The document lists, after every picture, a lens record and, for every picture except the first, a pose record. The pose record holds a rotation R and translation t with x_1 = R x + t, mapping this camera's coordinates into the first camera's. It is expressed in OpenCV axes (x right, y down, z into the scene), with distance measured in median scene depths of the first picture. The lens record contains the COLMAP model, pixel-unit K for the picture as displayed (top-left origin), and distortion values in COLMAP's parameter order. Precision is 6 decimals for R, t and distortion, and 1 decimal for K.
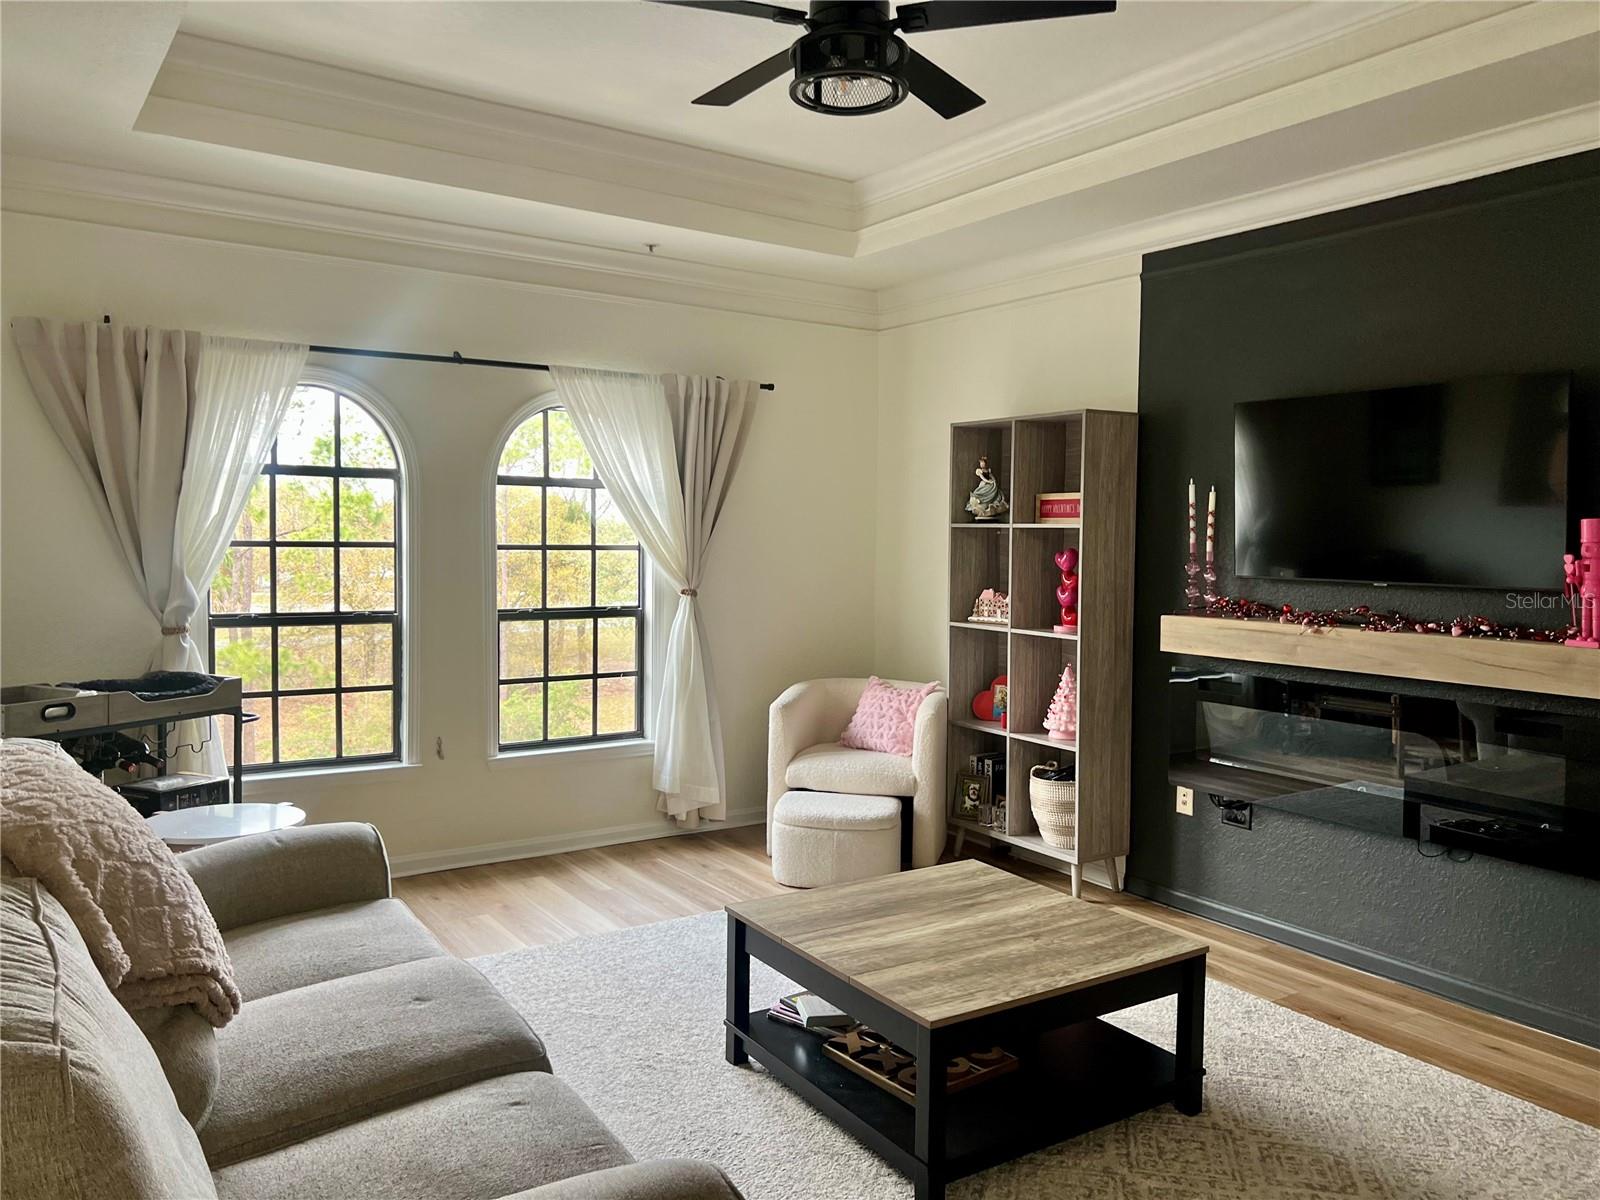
lens RADIAL K [[1196.5, 0, 797.3], [0, 1196.5, 593.8], [0, 0, 1]] dist [0.060630, -0.073385]
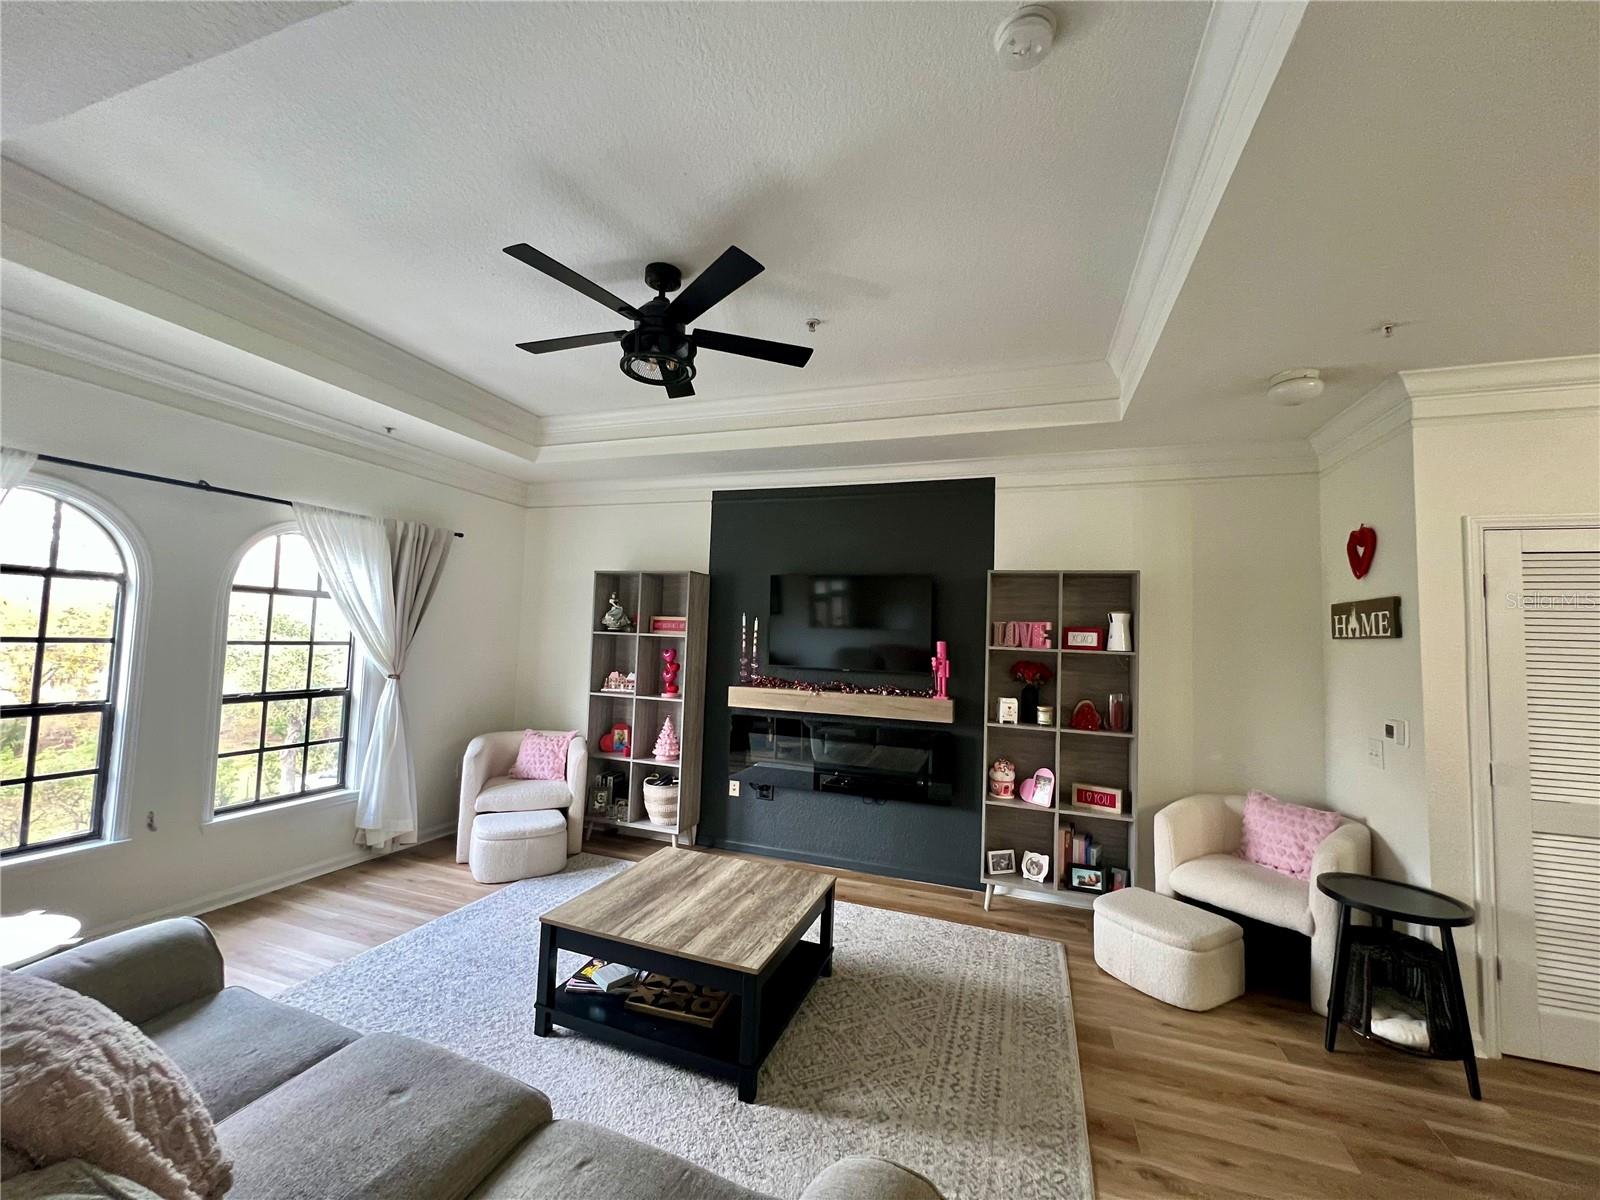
lens RADIAL K [[638.4, 0, 796.4], [0, 638.4, 601.8], [0, 0, 1]] dist [0.000607, -0.000324]
pose [[0.799004, 0.051317, 0.599132, -0.184795], [0.004629, 0.995797, -0.091466, -0.019246], [-0.601308, 0.075855, 0.795409, 0.146088]]
